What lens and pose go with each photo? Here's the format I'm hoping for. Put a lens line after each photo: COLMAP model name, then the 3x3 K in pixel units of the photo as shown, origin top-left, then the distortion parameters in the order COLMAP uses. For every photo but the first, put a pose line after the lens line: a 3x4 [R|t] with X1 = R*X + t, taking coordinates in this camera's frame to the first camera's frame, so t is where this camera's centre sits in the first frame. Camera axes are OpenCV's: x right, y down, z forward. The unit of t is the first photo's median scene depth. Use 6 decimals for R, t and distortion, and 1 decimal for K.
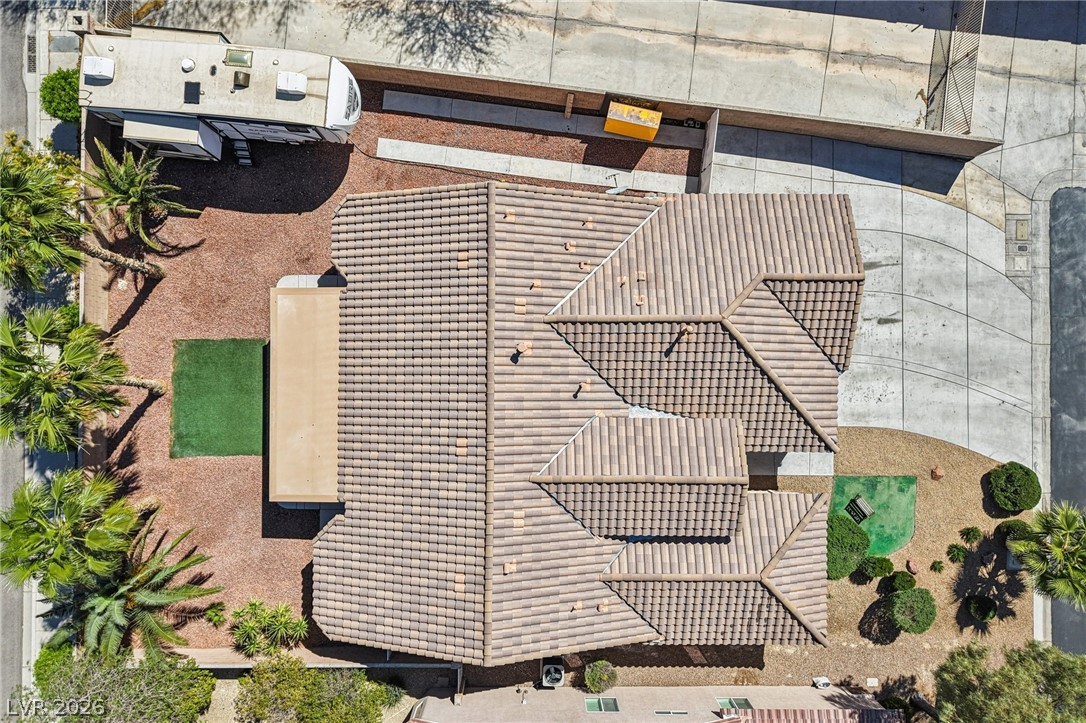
lens RADIAL K [[745.5, 0, 546.1], [0, 745.5, 358.4], [0, 0, 1]] dist [0.034088, -0.040598]
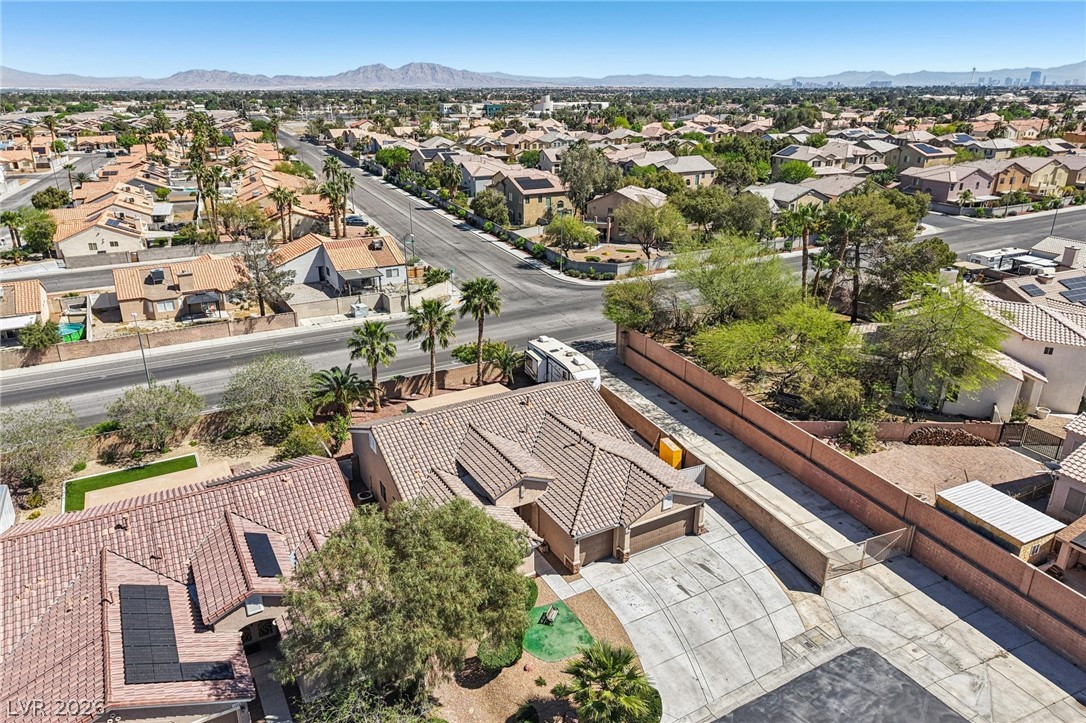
lens RADIAL K [[724.1, 0, 545.0], [0, 724.1, 360.9], [0, 0, 1]] dist [0.037775, -0.049629]
pose [[0.505265, 0.299423, -0.809354, 1.236289], [-0.862875, 0.188792, -0.468833, 0.678120], [0.012420, 0.935256, 0.353754, 0.166392]]
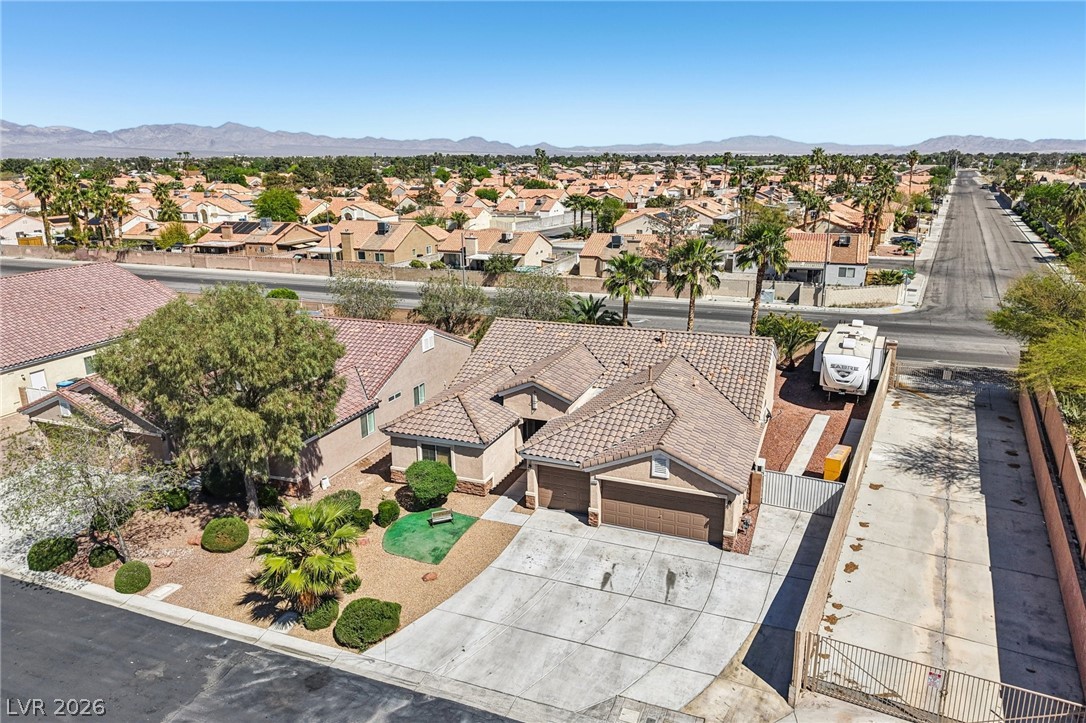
lens RADIAL K [[745.5, 0, 546.1], [0, 745.5, 358.4], [0, 0, 1]] dist [0.034088, -0.040598]
pose [[-0.356965, 0.241221, -0.902434, 1.215646], [-0.933960, -0.074447, 0.349536, -0.274202], [0.017132, 0.967610, 0.251866, 0.511323]]
